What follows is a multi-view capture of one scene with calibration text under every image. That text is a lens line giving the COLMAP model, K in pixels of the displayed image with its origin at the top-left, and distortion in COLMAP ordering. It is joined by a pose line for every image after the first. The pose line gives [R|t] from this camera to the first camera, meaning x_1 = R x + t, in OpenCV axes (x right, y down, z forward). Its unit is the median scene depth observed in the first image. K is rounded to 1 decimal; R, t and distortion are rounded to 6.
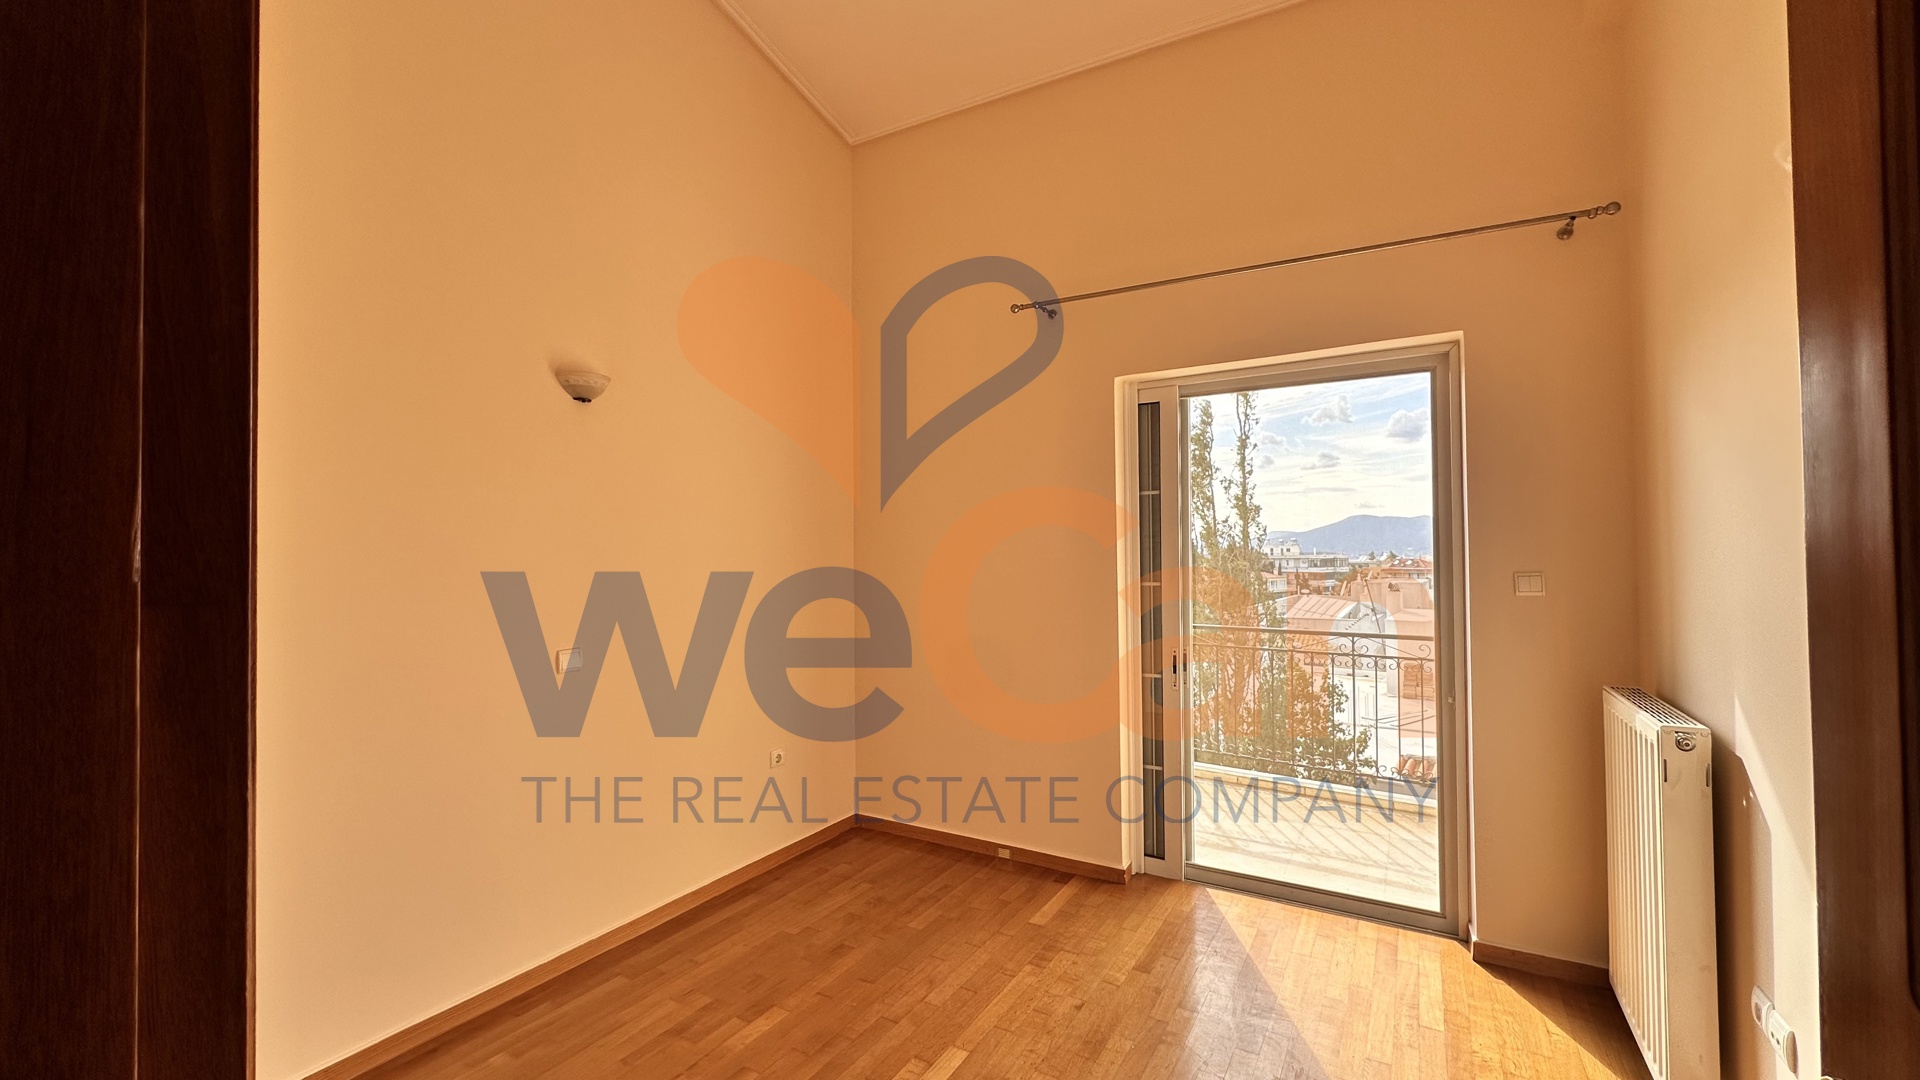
lens RADIAL K [[766.8, 0, 960.0], [0, 766.8, 540.0], [0, 0, 1]] dist [-0.001675, -0.000301]
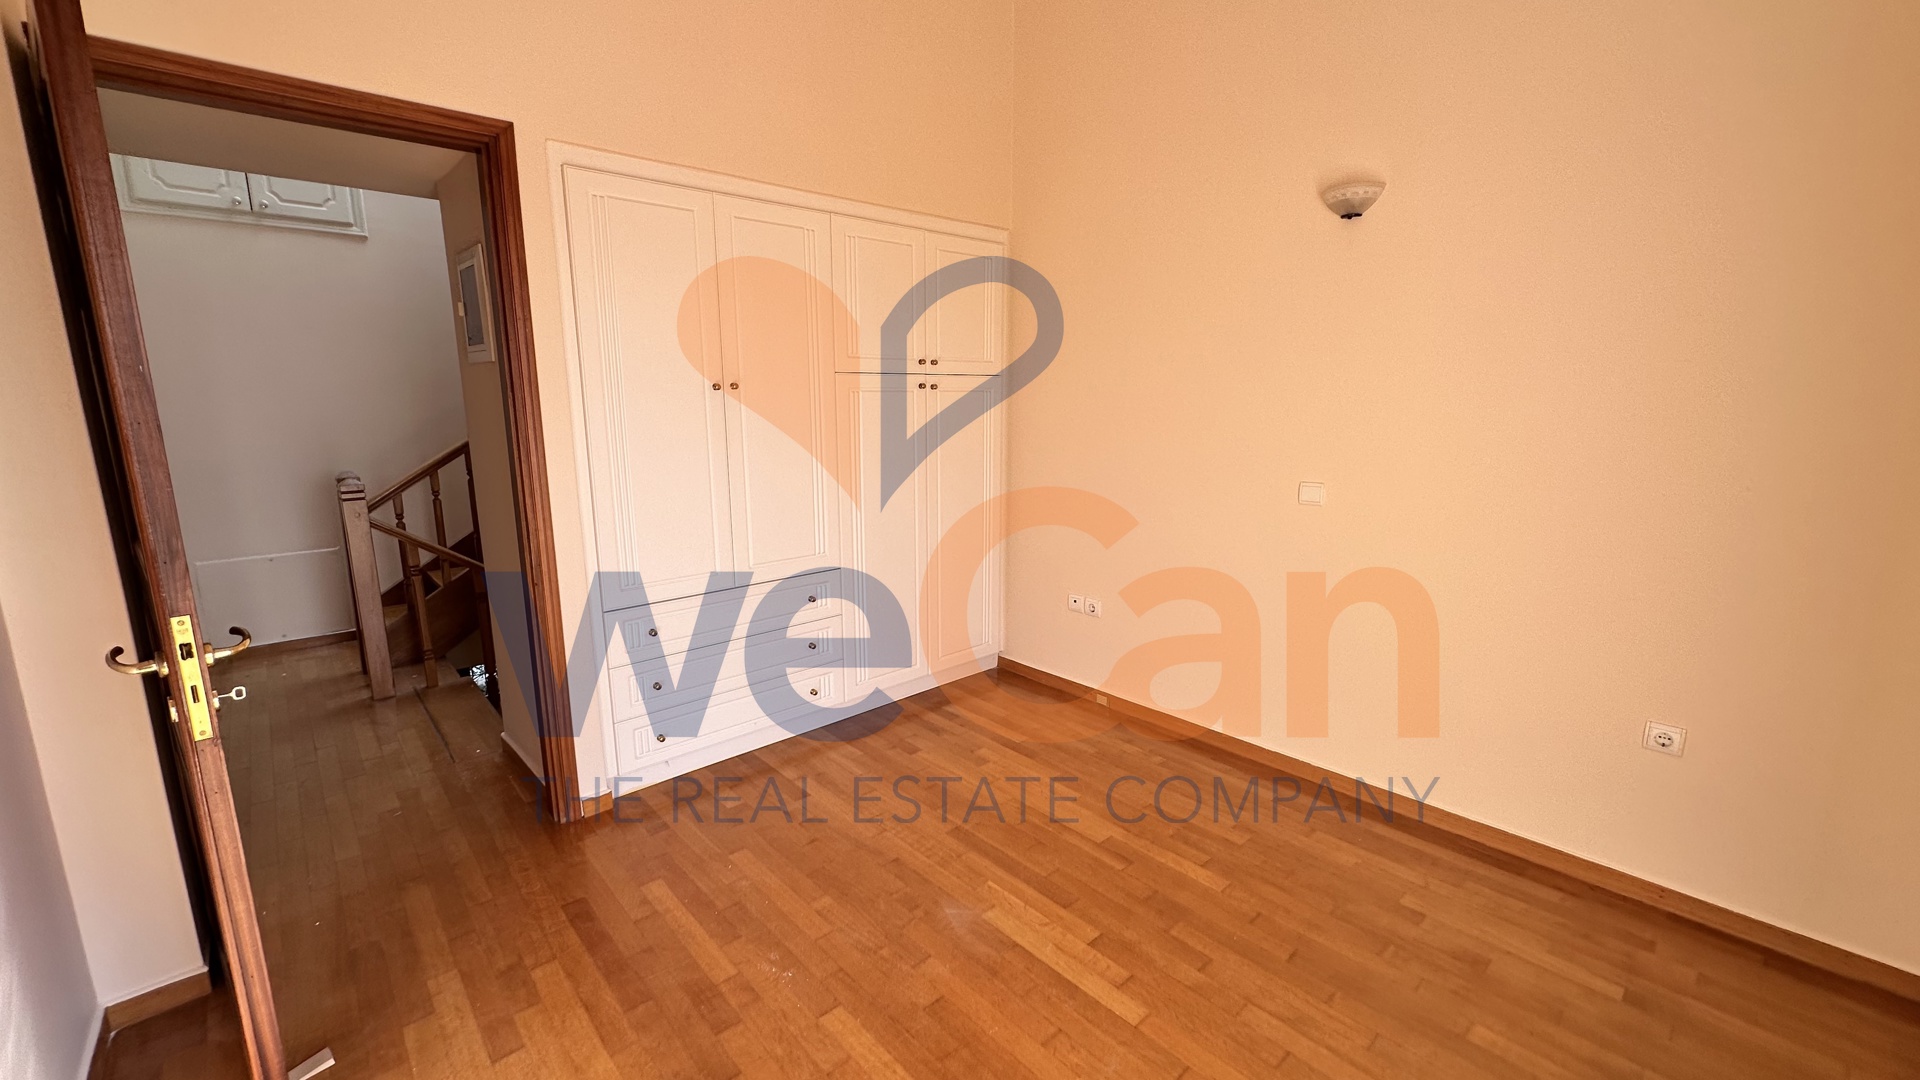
lens RADIAL K [[766.8, 0, 960.0], [0, 766.8, 540.0], [0, 0, 1]] dist [-0.001675, -0.000301]
pose [[-0.278947, 0.197393, -0.939800, 0.579786], [0.011825, 0.979278, 0.202175, 0.006792], [0.960234, 0.045283, -0.275501, 0.826340]]
